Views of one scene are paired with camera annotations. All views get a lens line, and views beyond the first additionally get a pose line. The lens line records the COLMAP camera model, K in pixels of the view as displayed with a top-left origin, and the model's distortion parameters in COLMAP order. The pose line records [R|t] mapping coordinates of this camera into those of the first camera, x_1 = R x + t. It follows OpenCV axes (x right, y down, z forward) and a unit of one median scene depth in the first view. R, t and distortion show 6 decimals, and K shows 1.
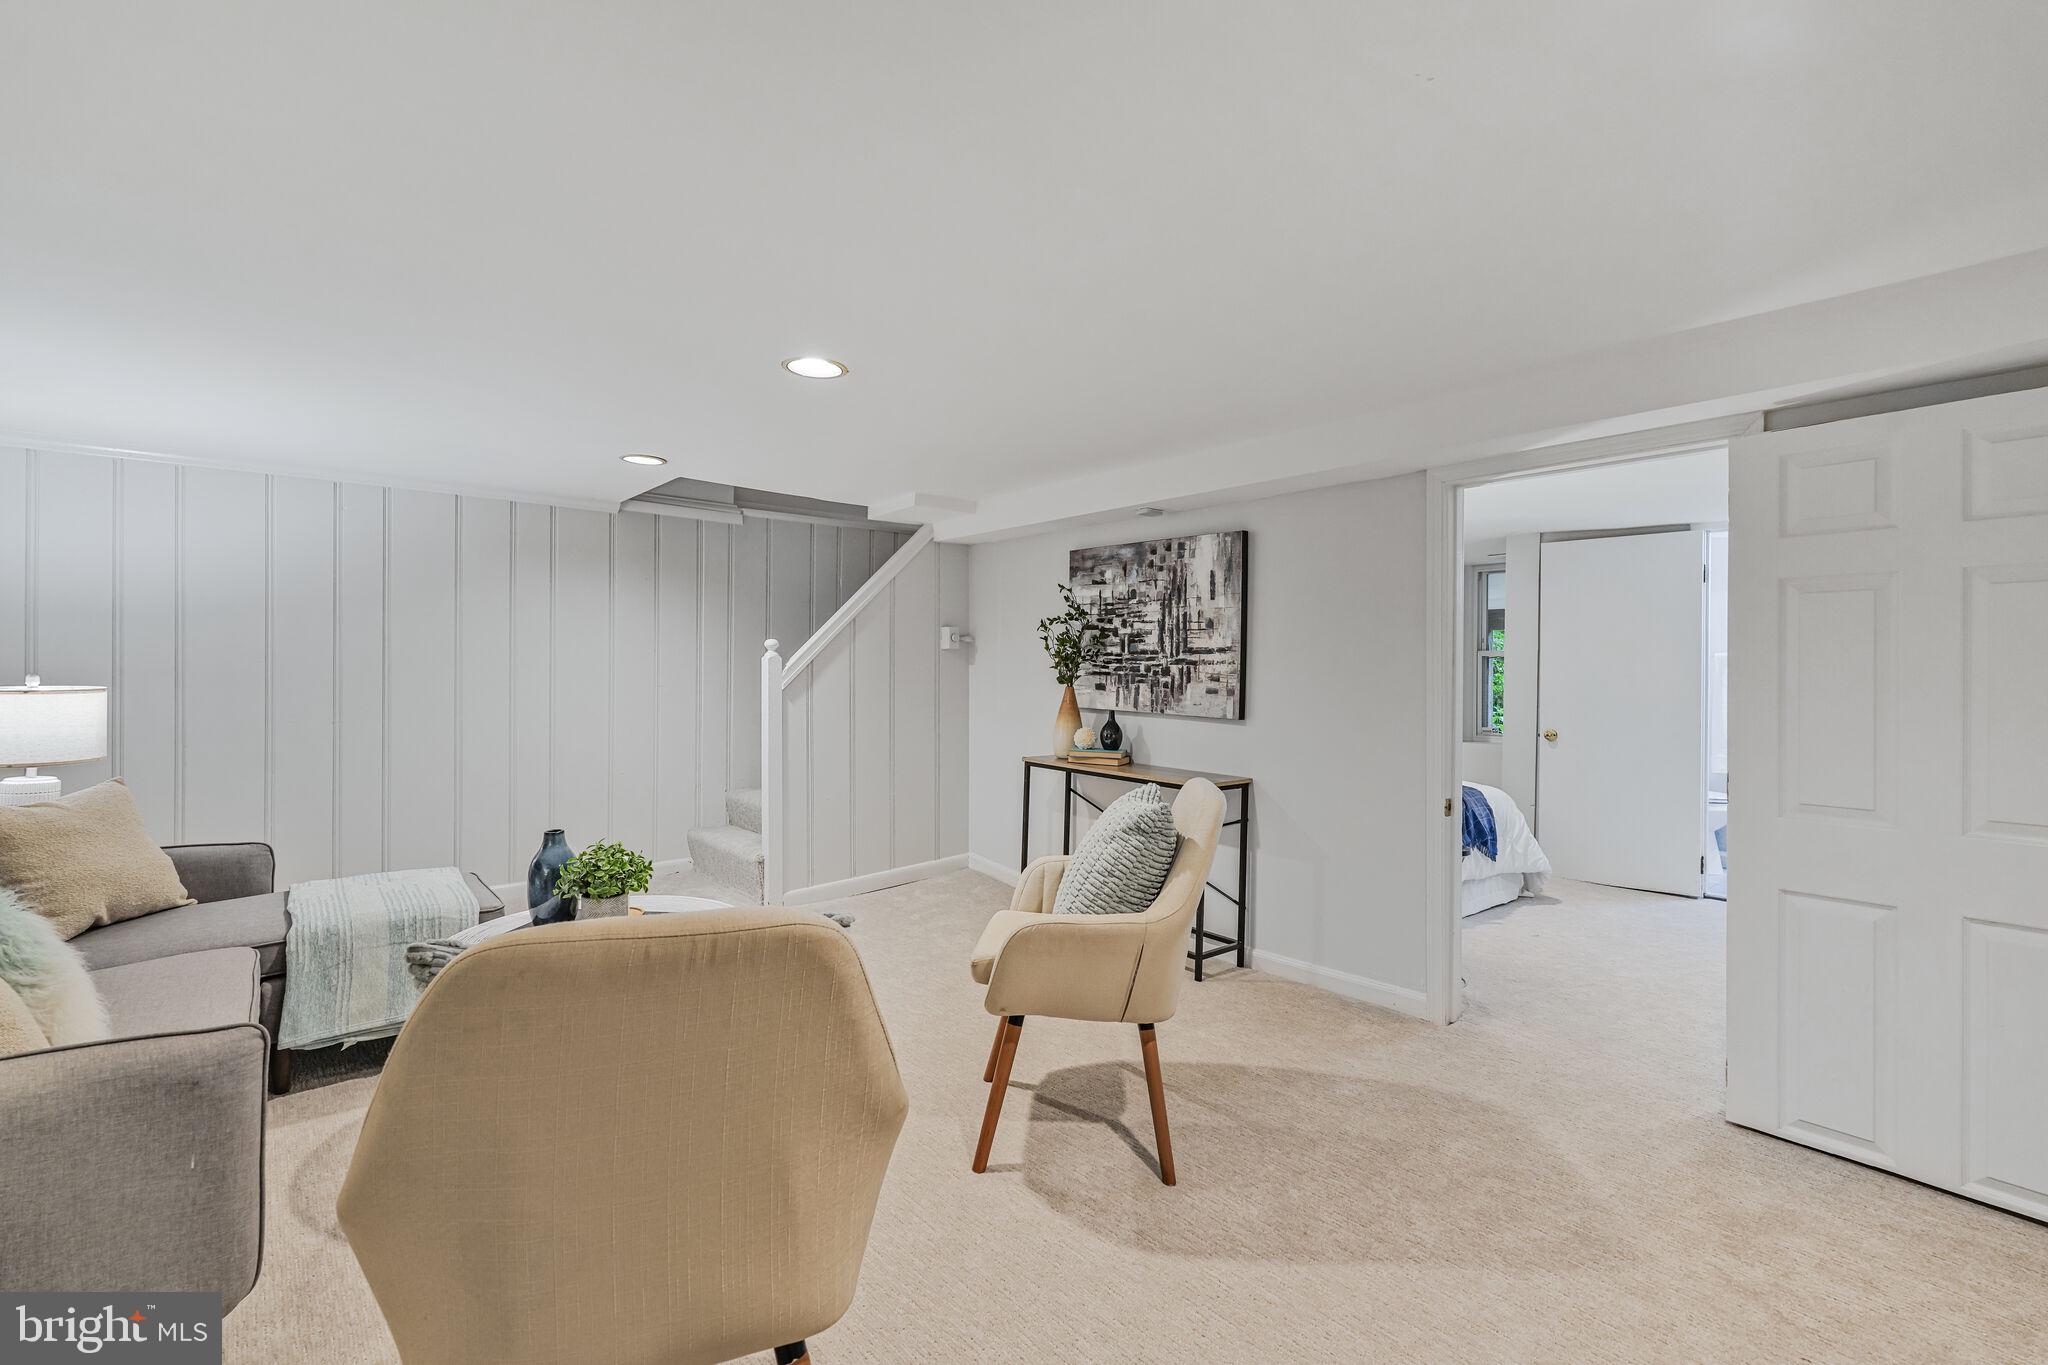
lens RADIAL K [[901.4, 0, 1012.5], [0, 901.4, 677.7], [0, 0, 1]] dist [0.001311, -0.000159]
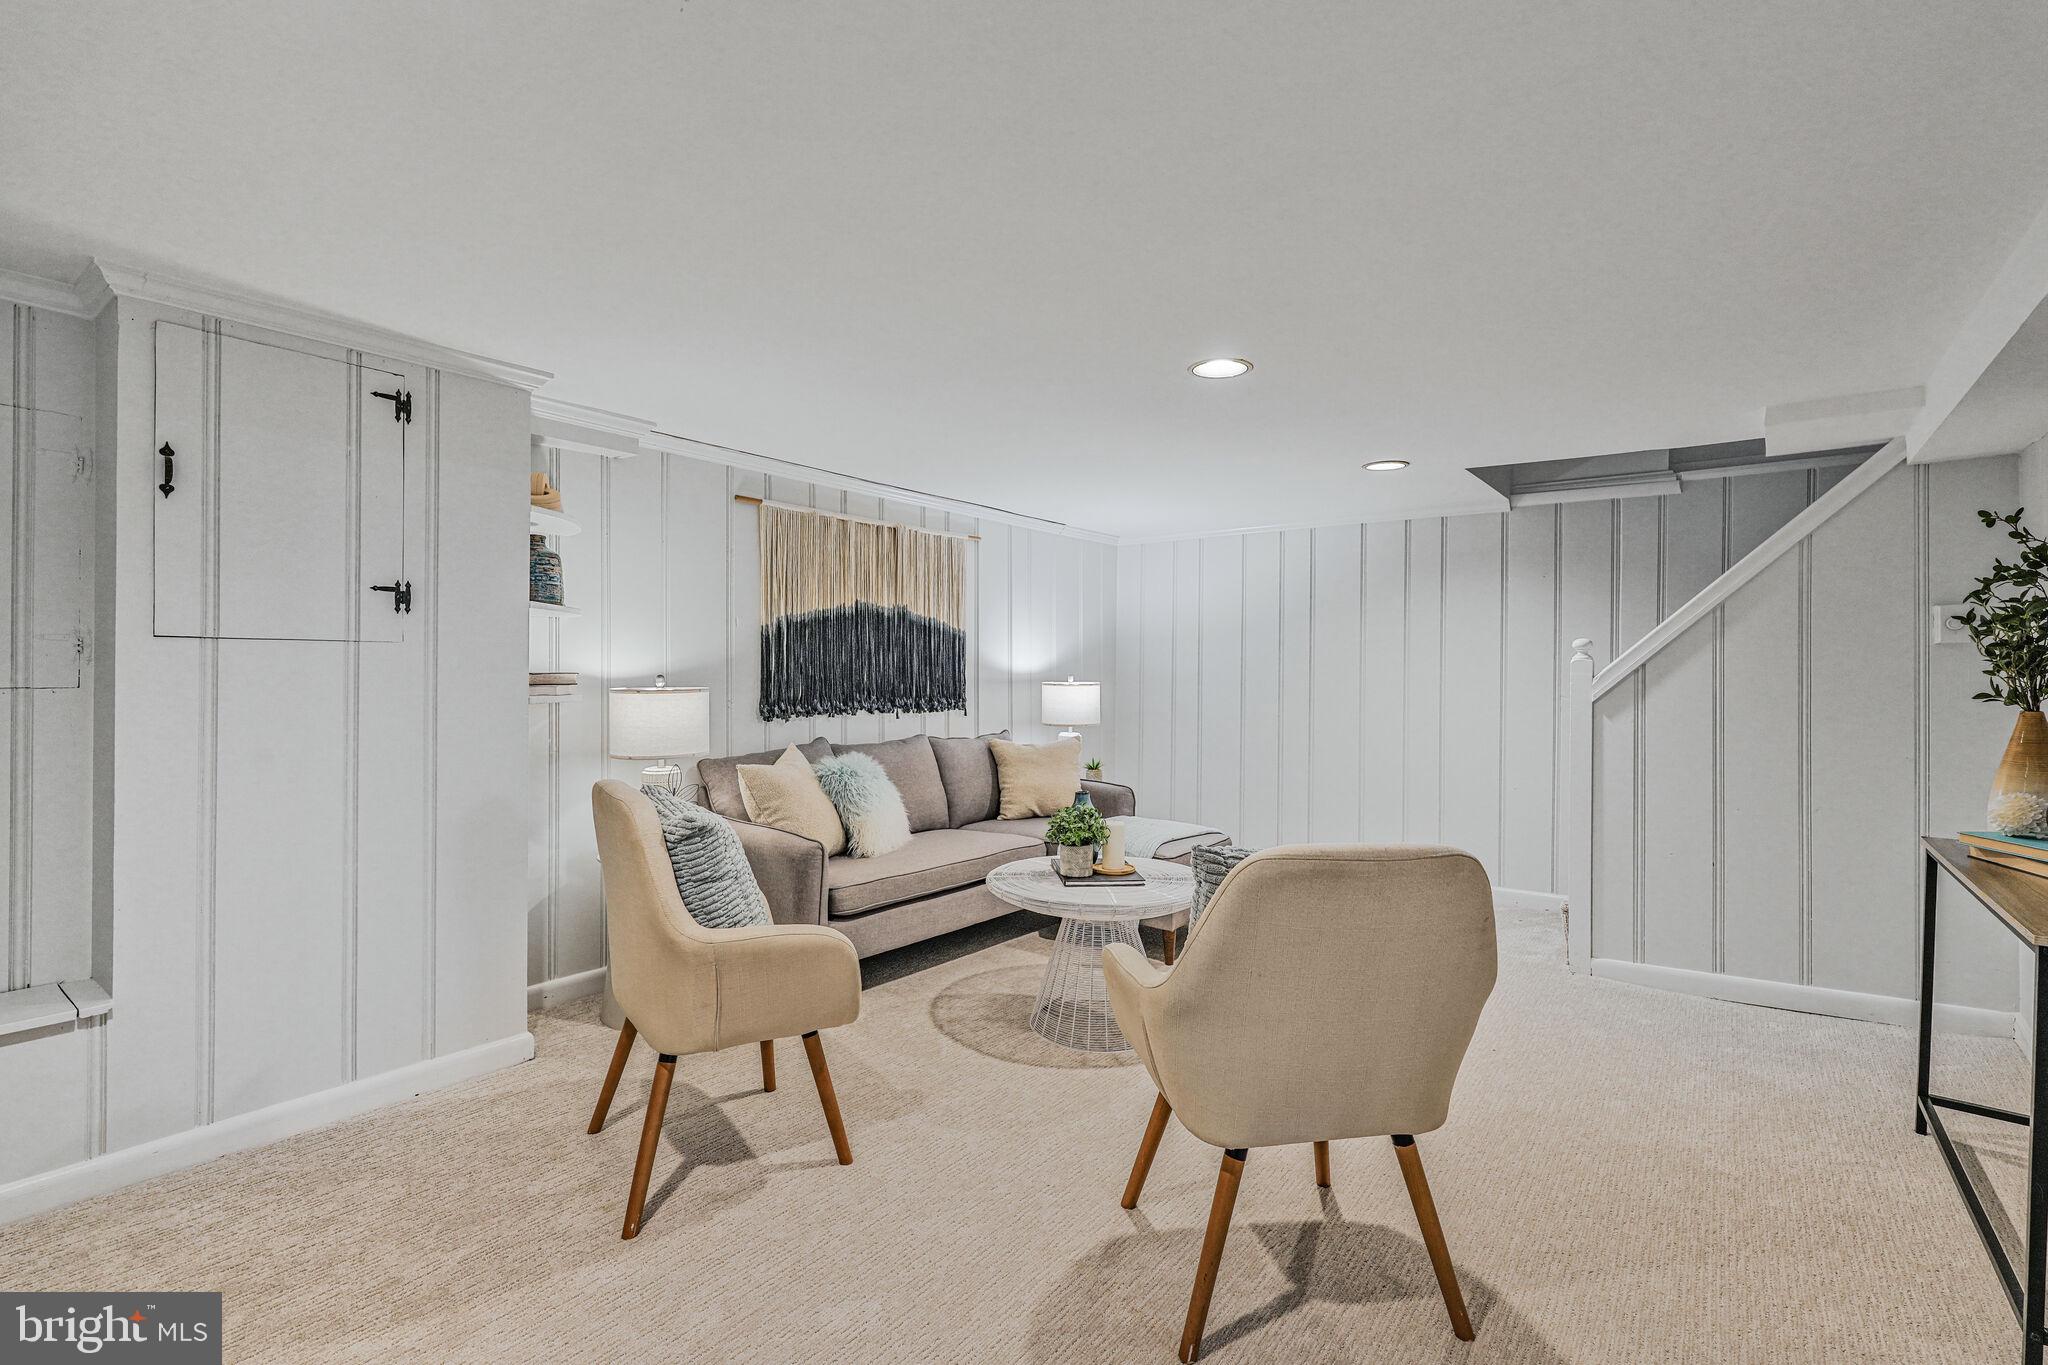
lens RADIAL K [[901.4, 0, 1014.7], [0, 901.4, 672.8], [0, 0, 1]] dist [0.001311, -0.000159]
pose [[0.199506, 0.002042, -0.979895, 0.468630], [-0.018503, 0.999827, -0.001684, -0.002351], [0.979722, 0.018467, 0.199509, 0.372902]]
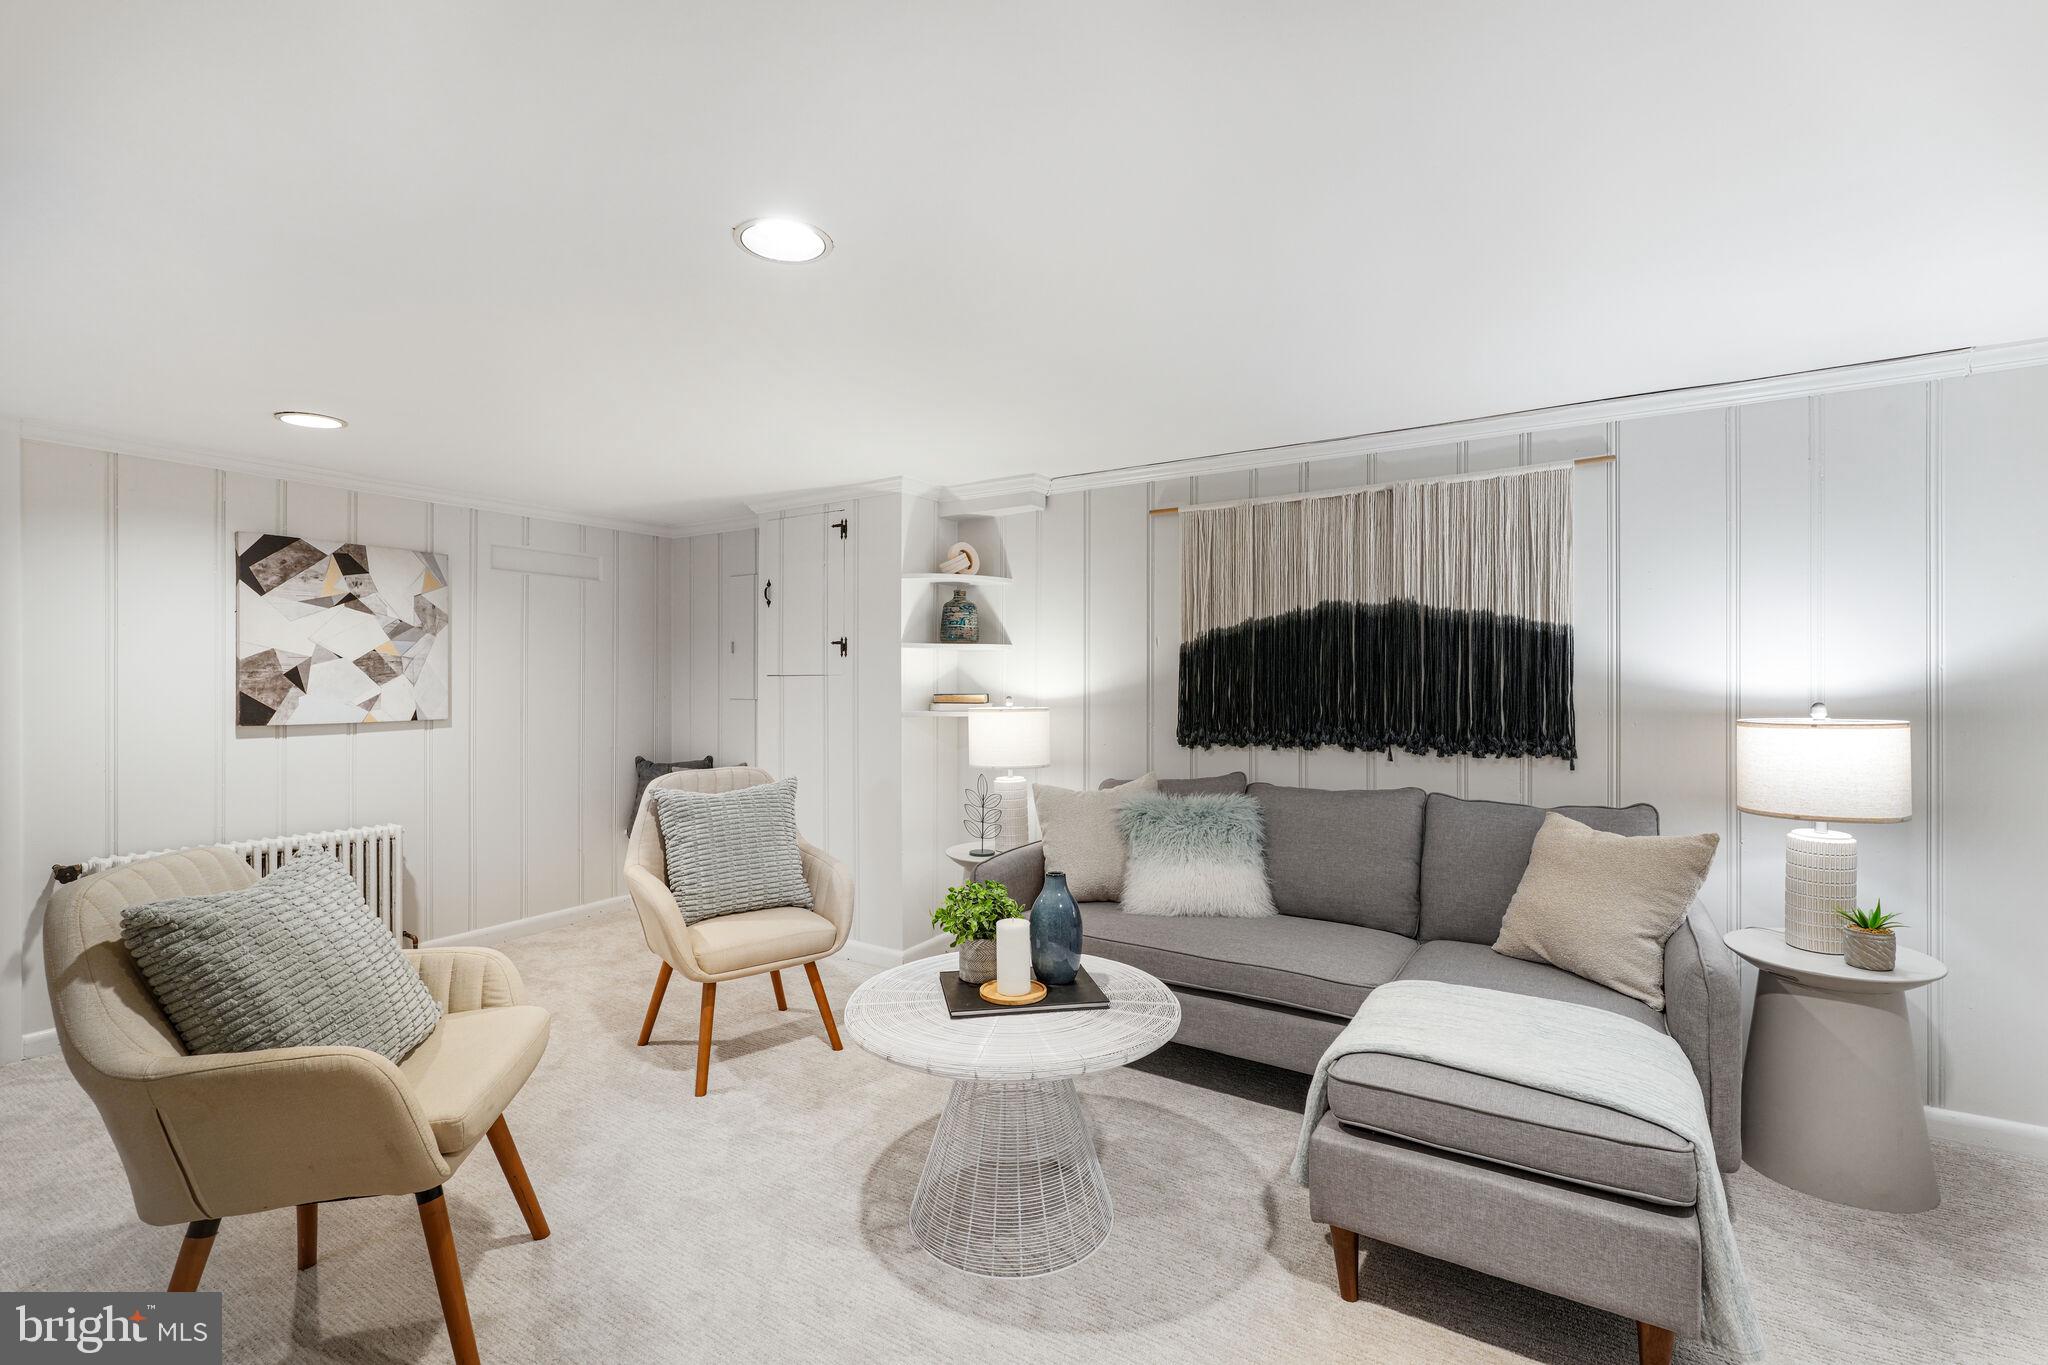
lens RADIAL K [[901.4, 0, 1017.6], [0, 901.4, 681.0], [0, 0, 1]] dist [0.001311, -0.000159]
pose [[-0.955673, -0.006531, -0.294356, -0.115349], [-0.008493, 0.999949, 0.005388, -0.016044], [0.294306, 0.007649, -0.955681, 1.102543]]
